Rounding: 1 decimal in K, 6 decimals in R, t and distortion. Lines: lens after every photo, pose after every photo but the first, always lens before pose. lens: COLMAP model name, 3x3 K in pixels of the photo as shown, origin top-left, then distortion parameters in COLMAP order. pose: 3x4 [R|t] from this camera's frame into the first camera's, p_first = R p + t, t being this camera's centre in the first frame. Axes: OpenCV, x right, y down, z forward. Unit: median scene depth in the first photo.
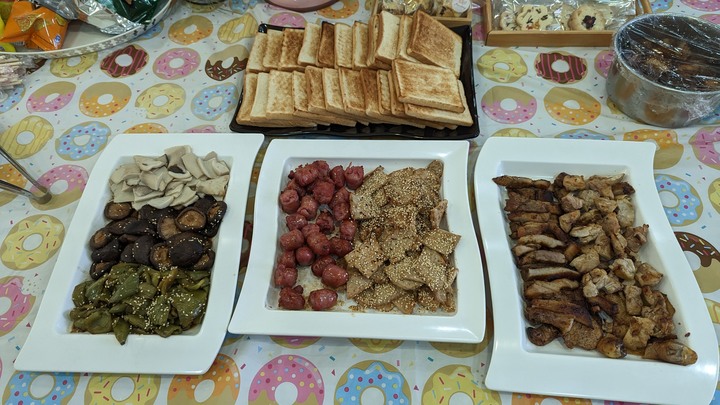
lens RADIAL K [[521.9, 0, 359.3], [0, 521.9, 195.2], [0, 0, 1]] dist [0.035223, -0.031460]
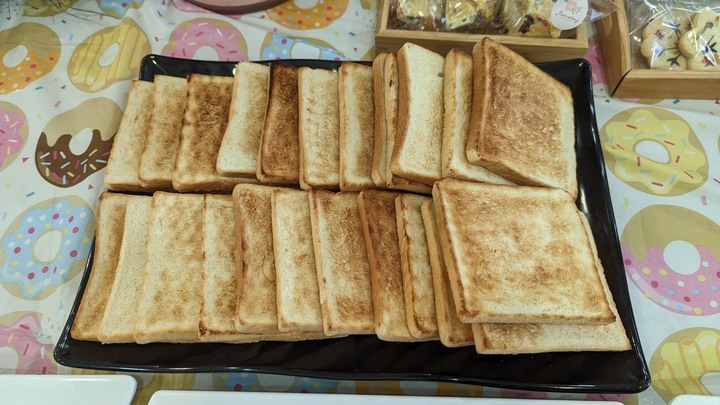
lens RADIAL K [[521.9, 0, 359.8], [0, 521.9, 210.2], [0, 0, 1]] dist [0.035223, -0.031460]
pose [[0.999585, -0.019935, 0.020783, -0.006637], [0.016223, 0.986068, 0.165548, -0.318851], [-0.023794, -0.165142, 0.985983, 0.604089]]
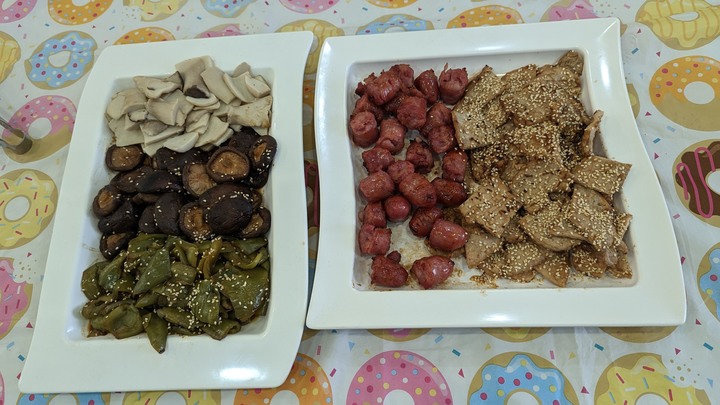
lens RADIAL K [[521.9, 0, 361.1], [0, 521.9, 201.7], [0, 0, 1]] dist [0.035223, -0.031460]
pose [[0.997286, -0.069423, -0.024519, -0.118333], [0.072968, 0.976359, 0.203465, -0.033047], [0.009814, -0.204702, 0.978775, 0.276490]]
